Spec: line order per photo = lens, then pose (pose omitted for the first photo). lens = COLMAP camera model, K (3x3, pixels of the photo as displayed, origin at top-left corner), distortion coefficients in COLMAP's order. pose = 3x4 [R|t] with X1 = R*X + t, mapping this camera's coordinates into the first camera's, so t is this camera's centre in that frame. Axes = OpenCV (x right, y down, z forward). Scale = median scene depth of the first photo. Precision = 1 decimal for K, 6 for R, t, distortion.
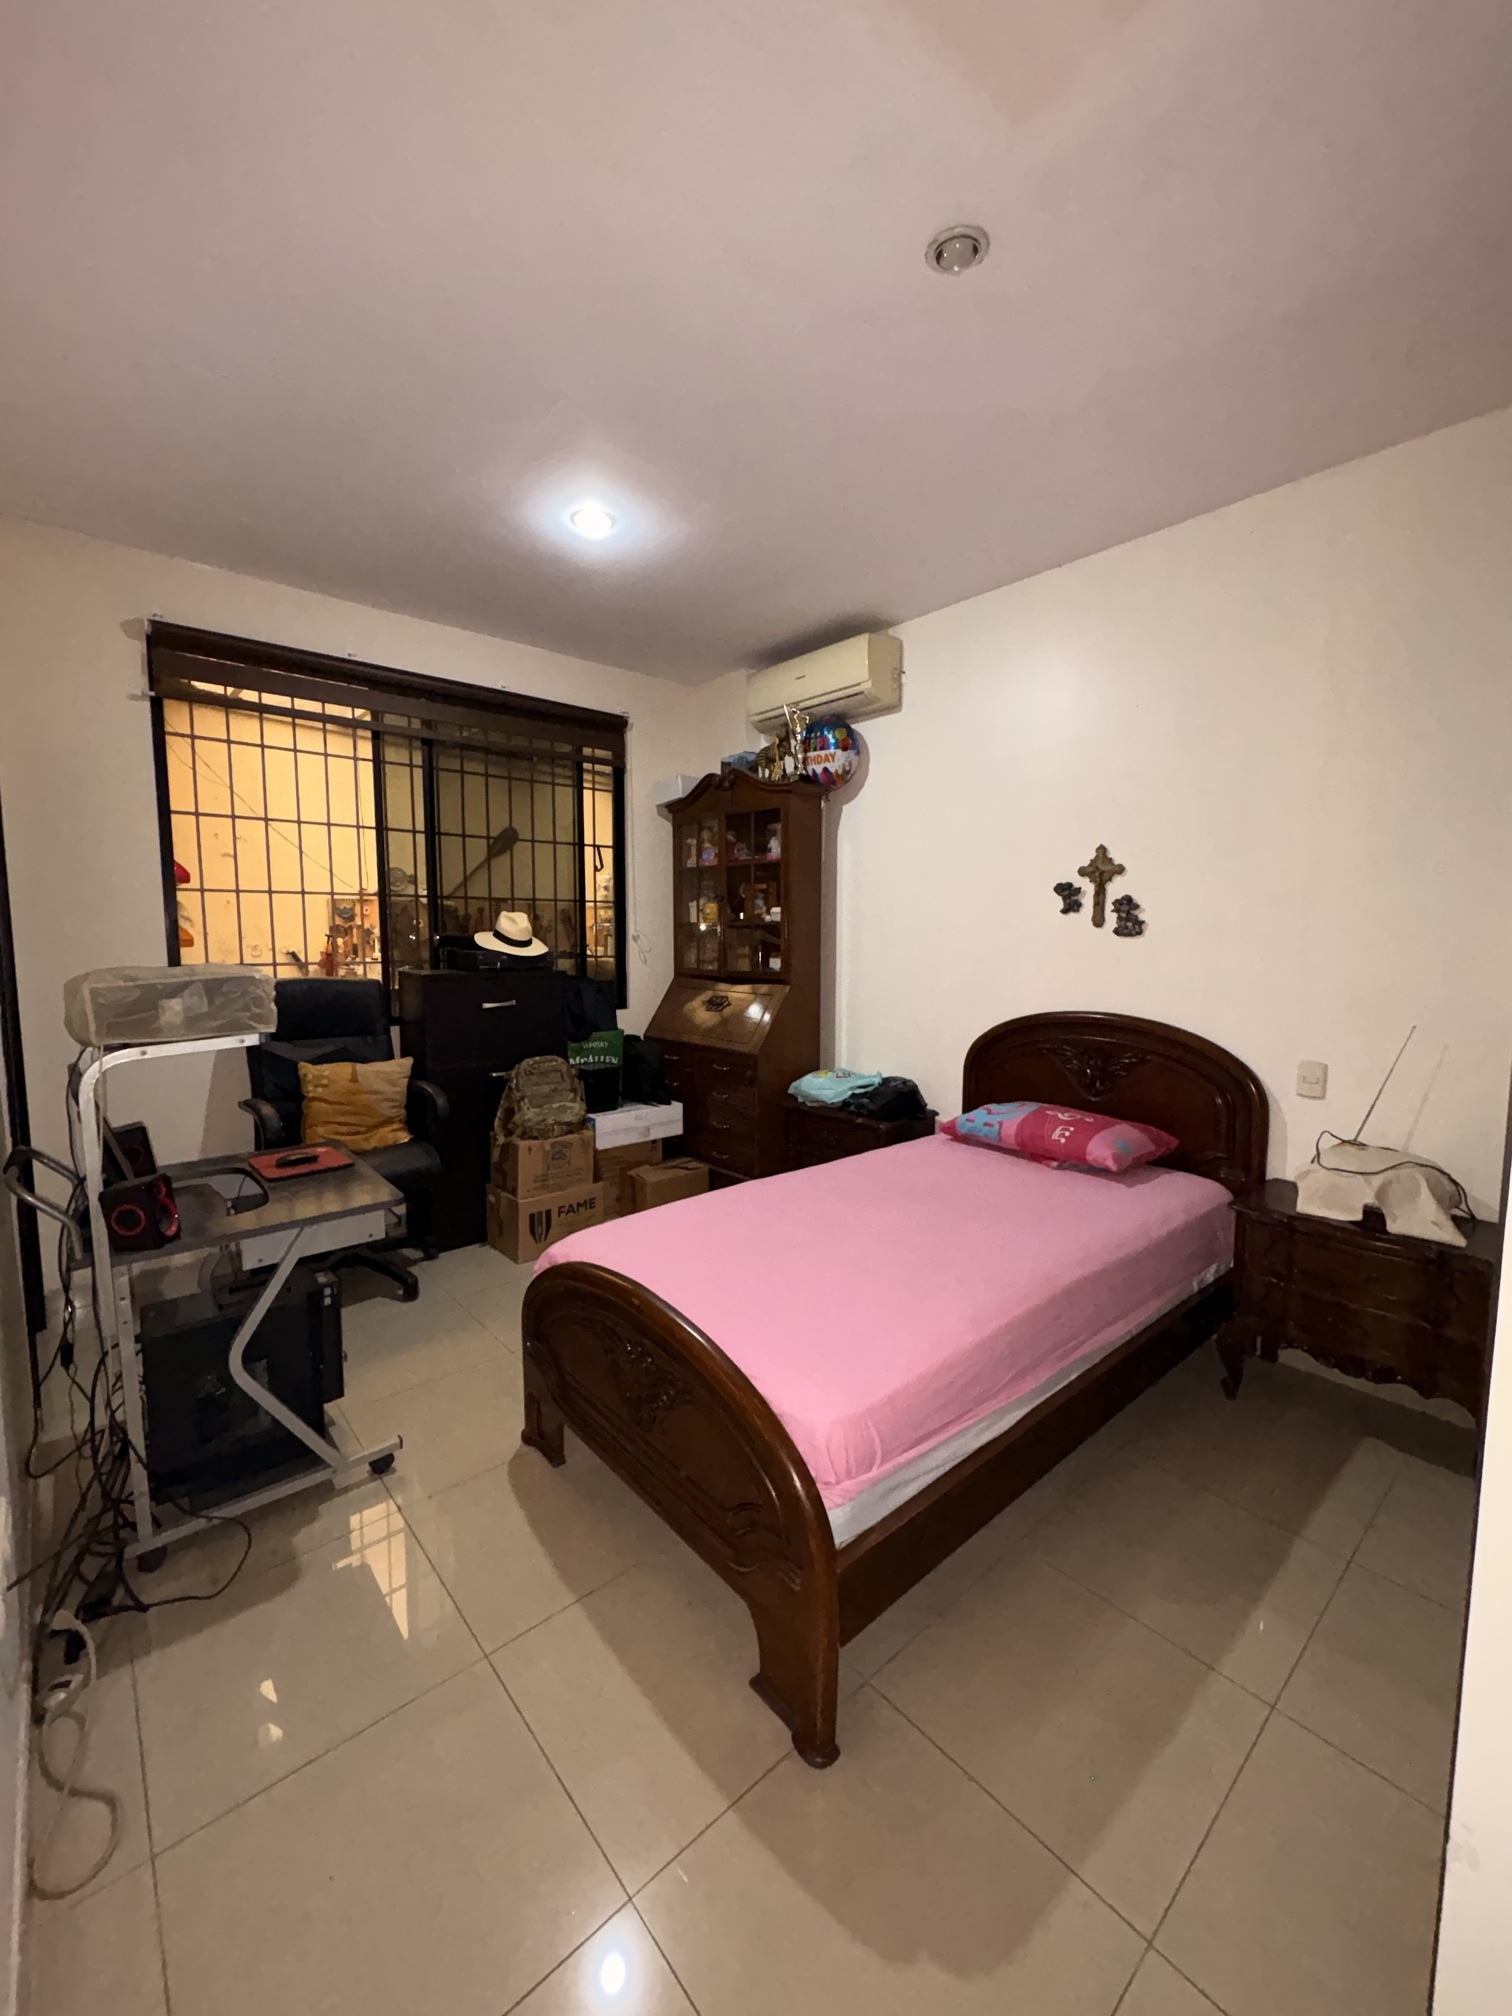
lens RADIAL K [[804.3, 0, 755.3], [0, 804.3, 1002.9], [0, 0, 1]] dist [0.002248, -0.000365]
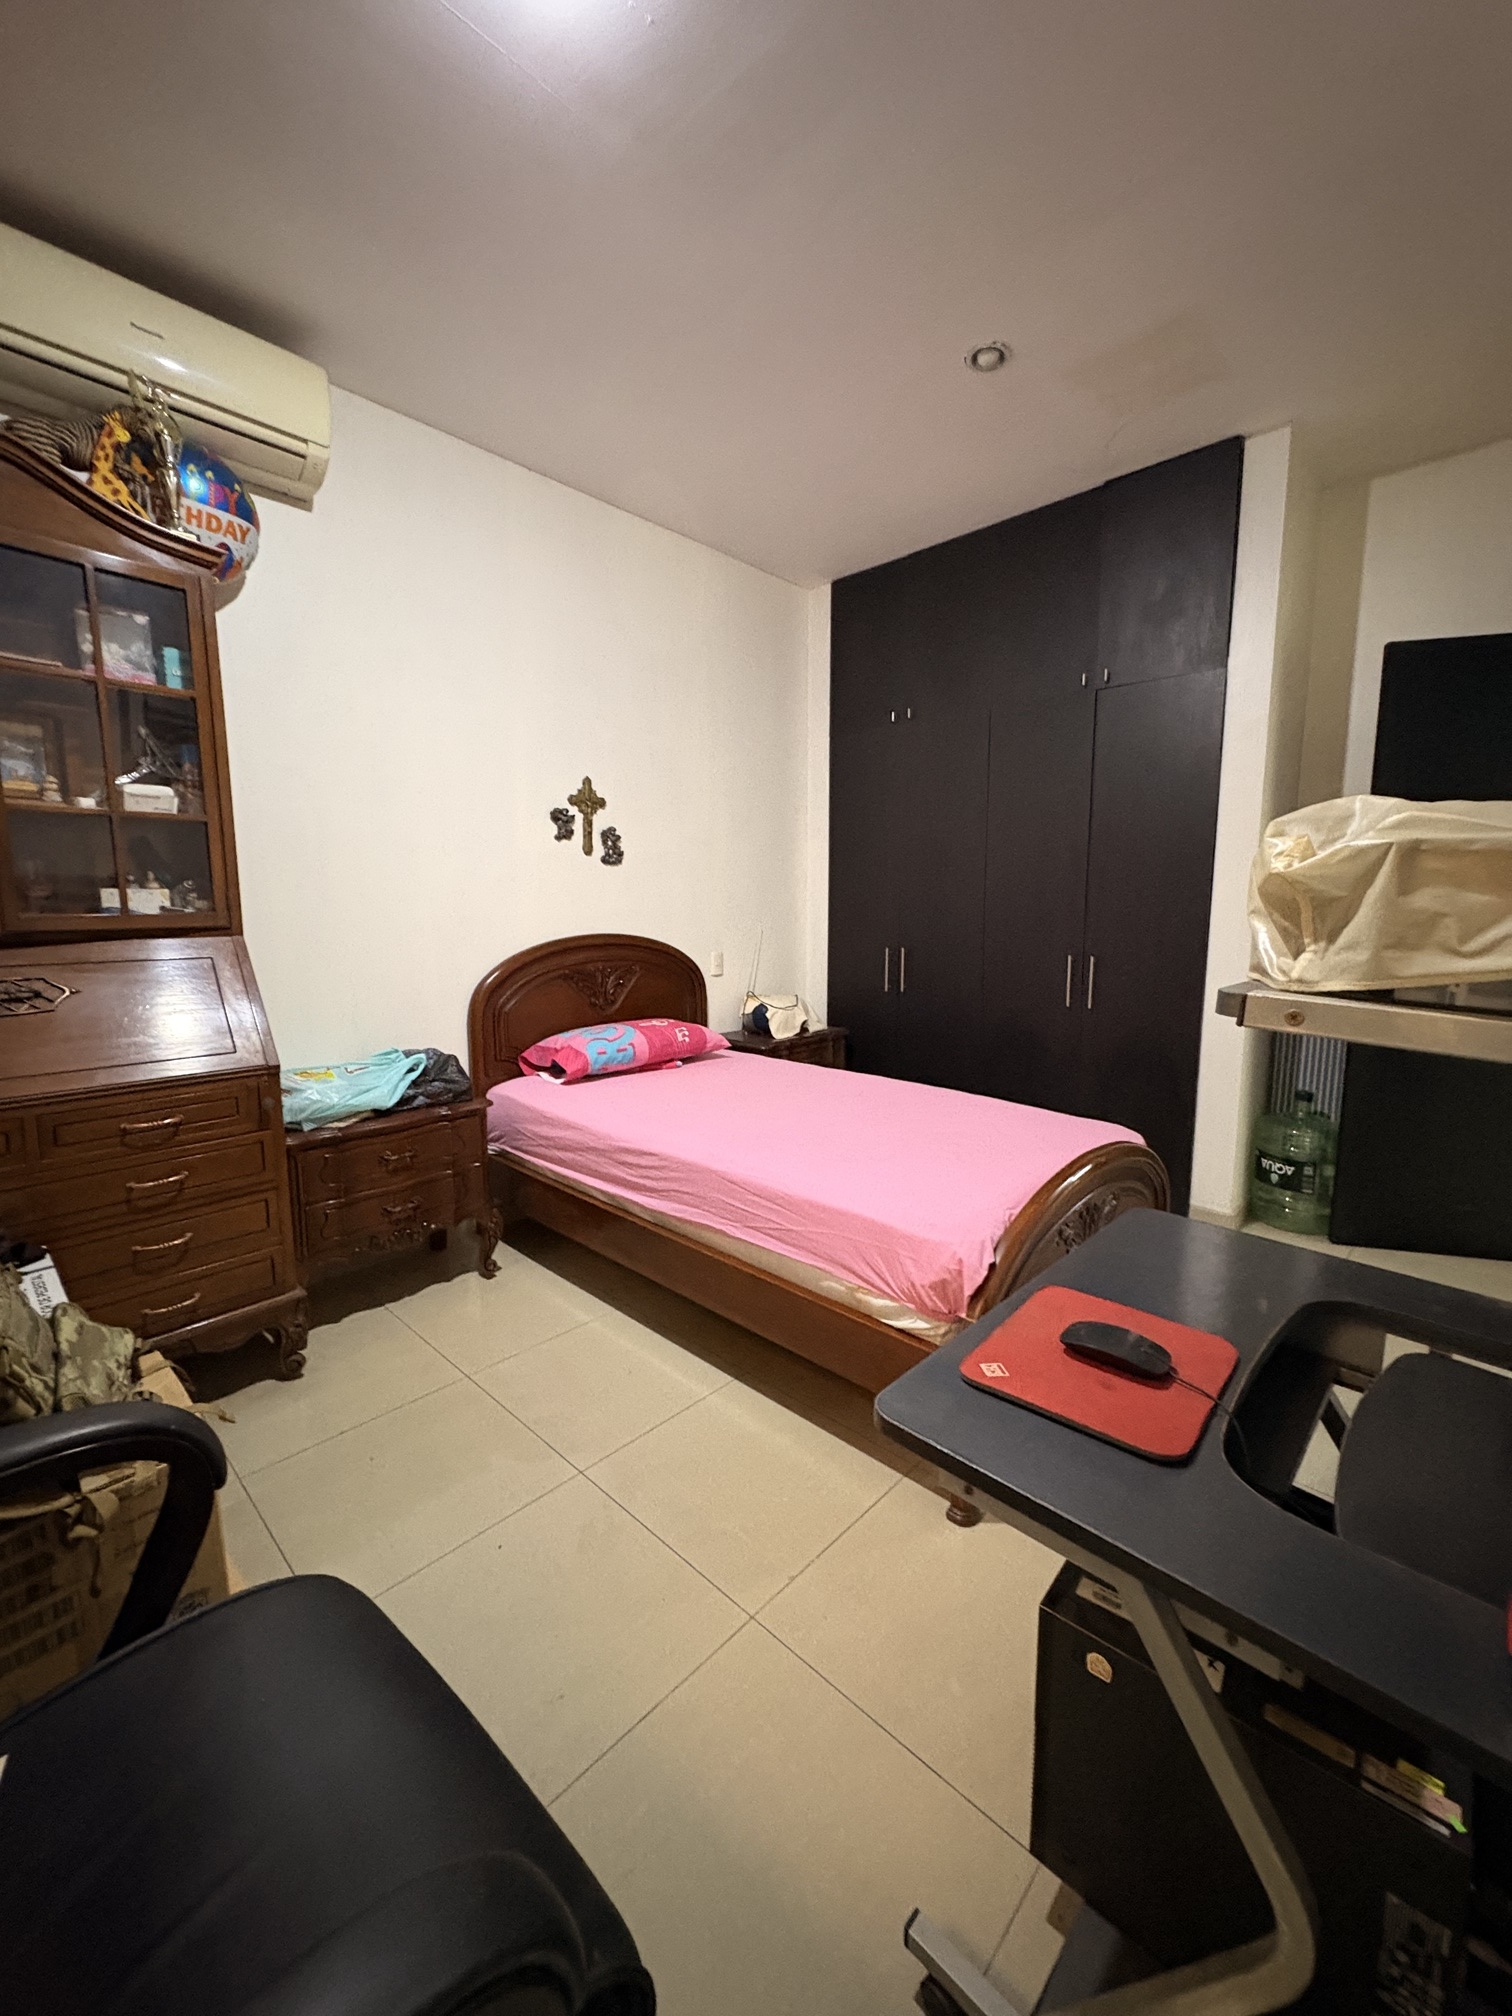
lens RADIAL K [[804.3, 0, 754.7], [0, 804.3, 1011.3], [0, 0, 1]] dist [0.002248, -0.000365]
pose [[-0.103799, -0.129004, 0.986197, -0.674584], [0.103837, 0.984729, 0.139741, -0.017187], [-0.989163, 0.116909, -0.088819, 0.905733]]
